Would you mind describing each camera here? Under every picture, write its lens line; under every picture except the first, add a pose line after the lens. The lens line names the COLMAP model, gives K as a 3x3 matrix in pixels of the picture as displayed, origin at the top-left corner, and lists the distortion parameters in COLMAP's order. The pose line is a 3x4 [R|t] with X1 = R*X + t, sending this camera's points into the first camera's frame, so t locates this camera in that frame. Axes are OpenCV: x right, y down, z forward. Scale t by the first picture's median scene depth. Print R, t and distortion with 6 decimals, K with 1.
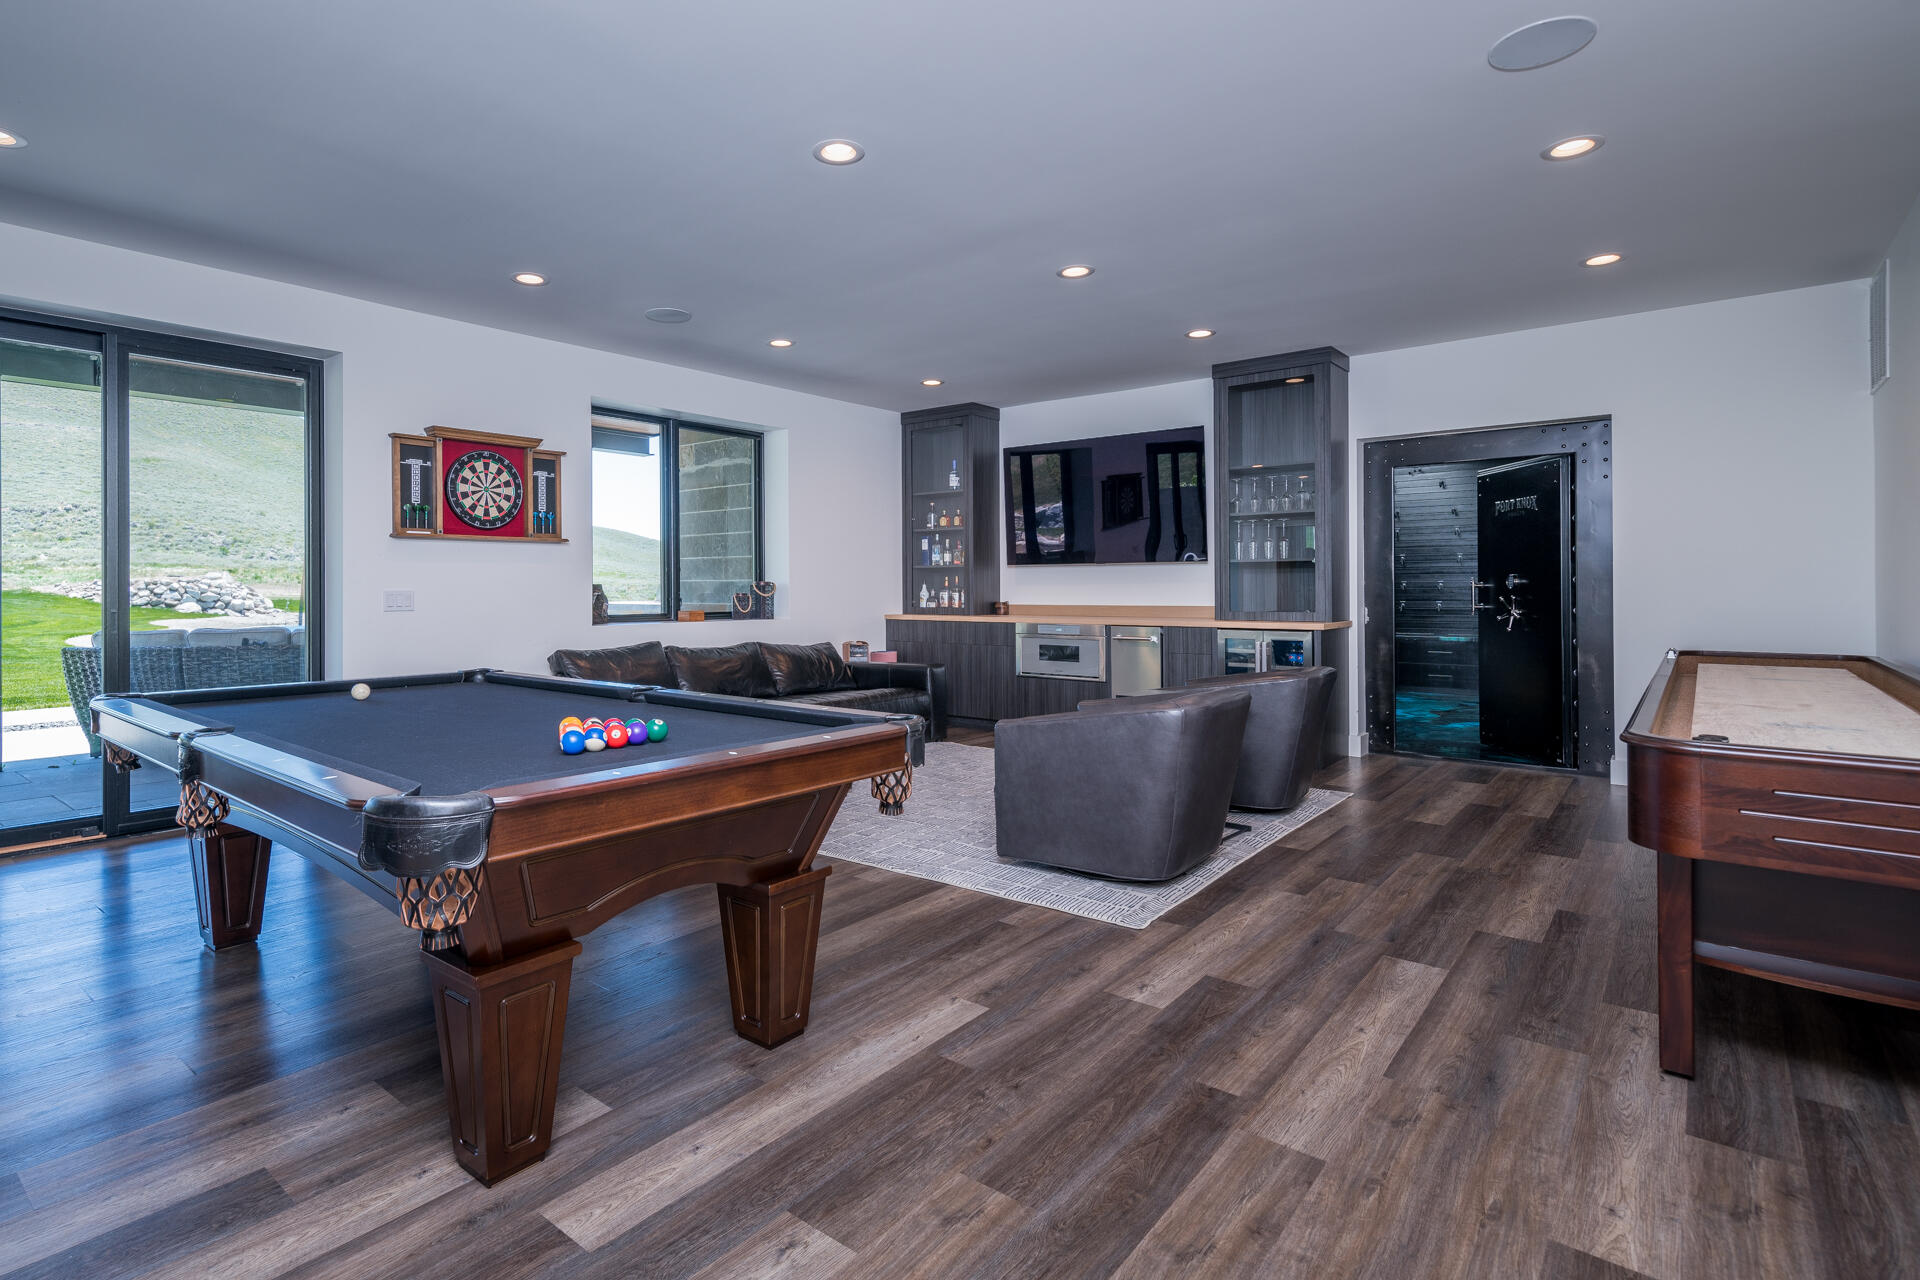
lens RADIAL K [[925.9, 0, 952.5], [0, 925.9, 593.7], [0, 0, 1]] dist [-0.001485, -0.000581]
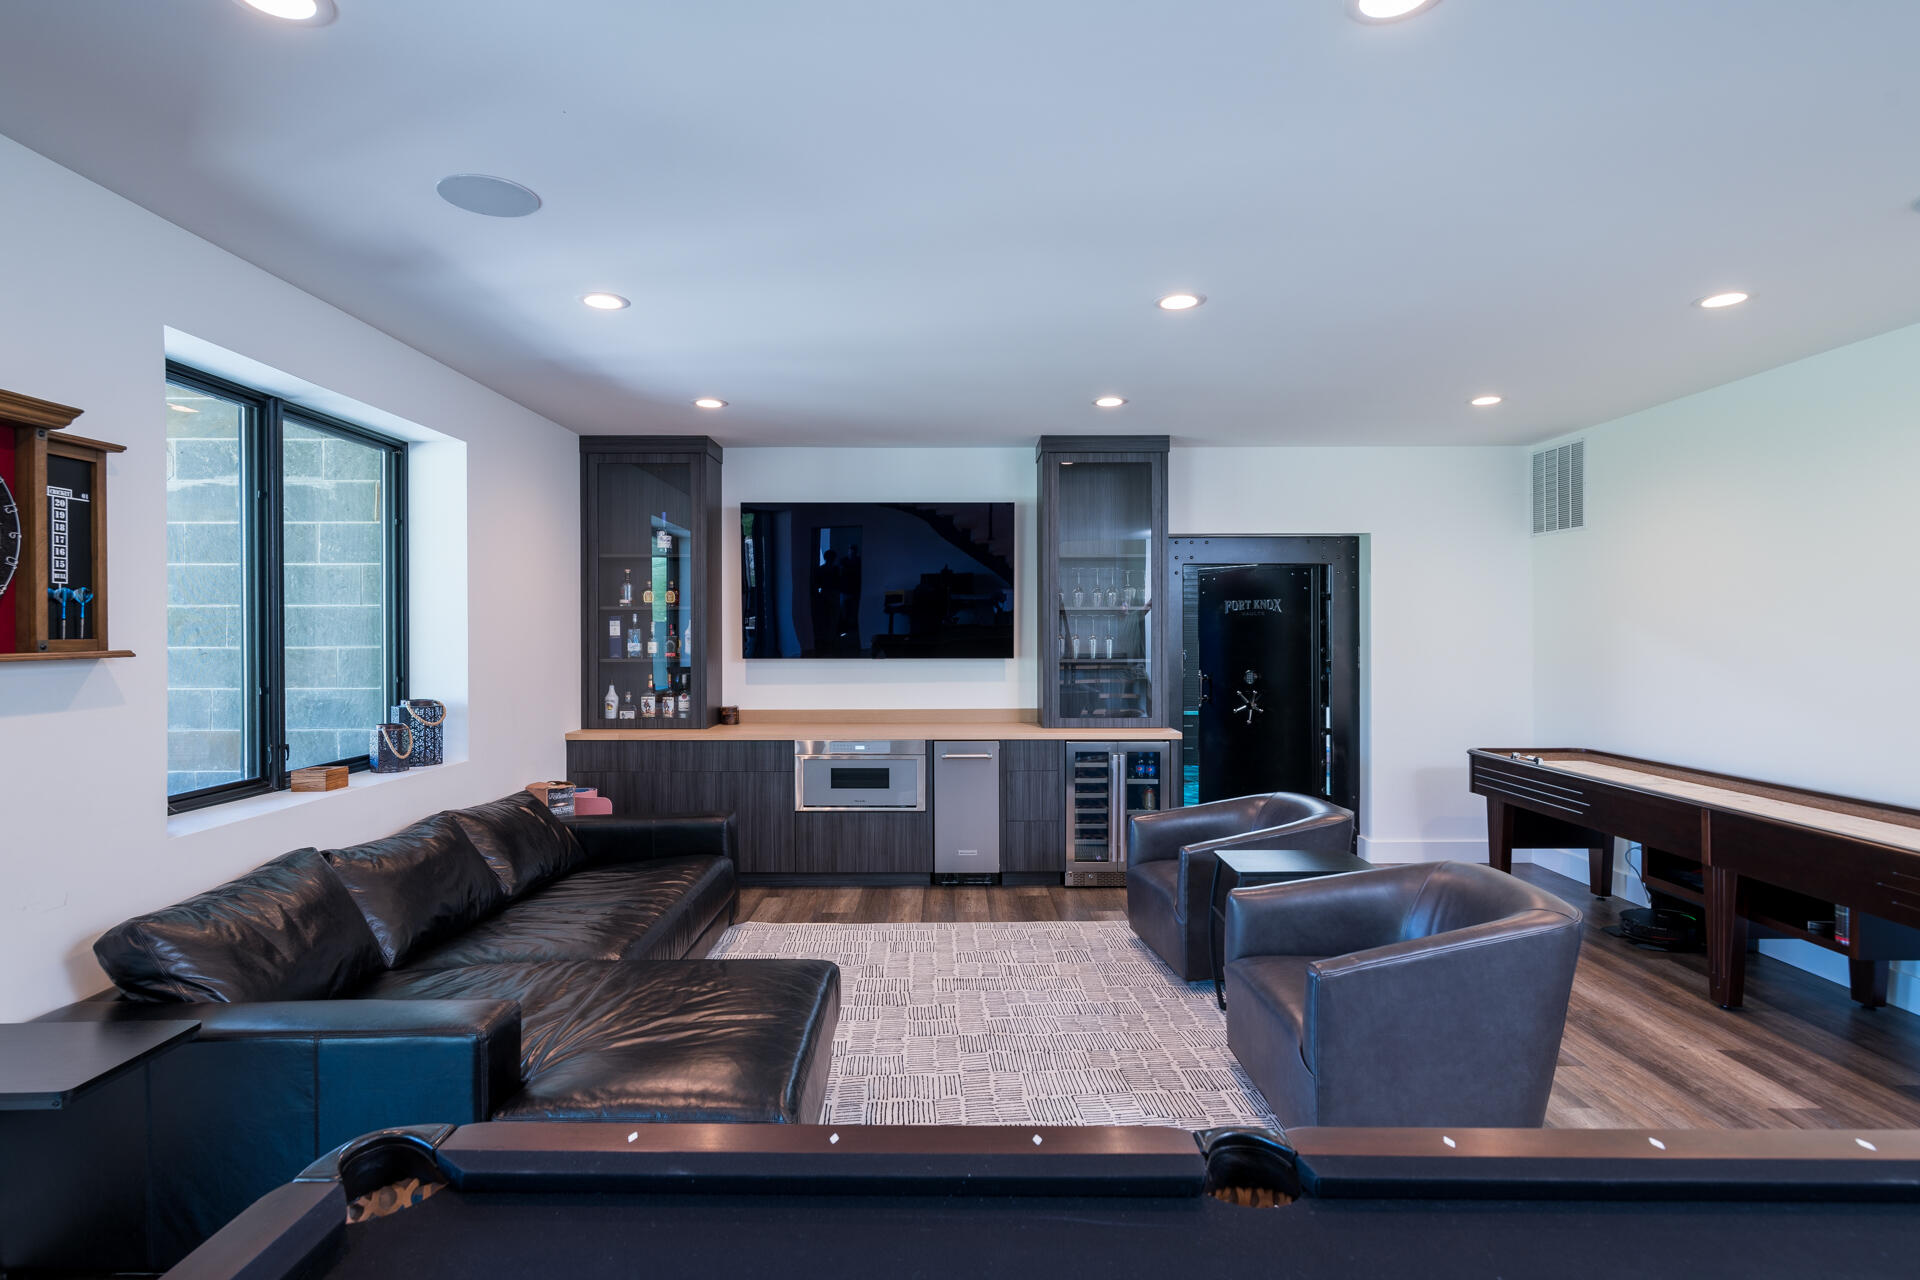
lens RADIAL K [[926.2, 0, 956.5], [0, 926.2, 635.9], [0, 0, 1]] dist [-0.003851, -0.000102]
pose [[0.794879, 0.004356, 0.606752, -0.291844], [0.001418, 0.999958, -0.009037, -0.047756], [-0.606766, 0.008043, 0.794840, 0.335757]]
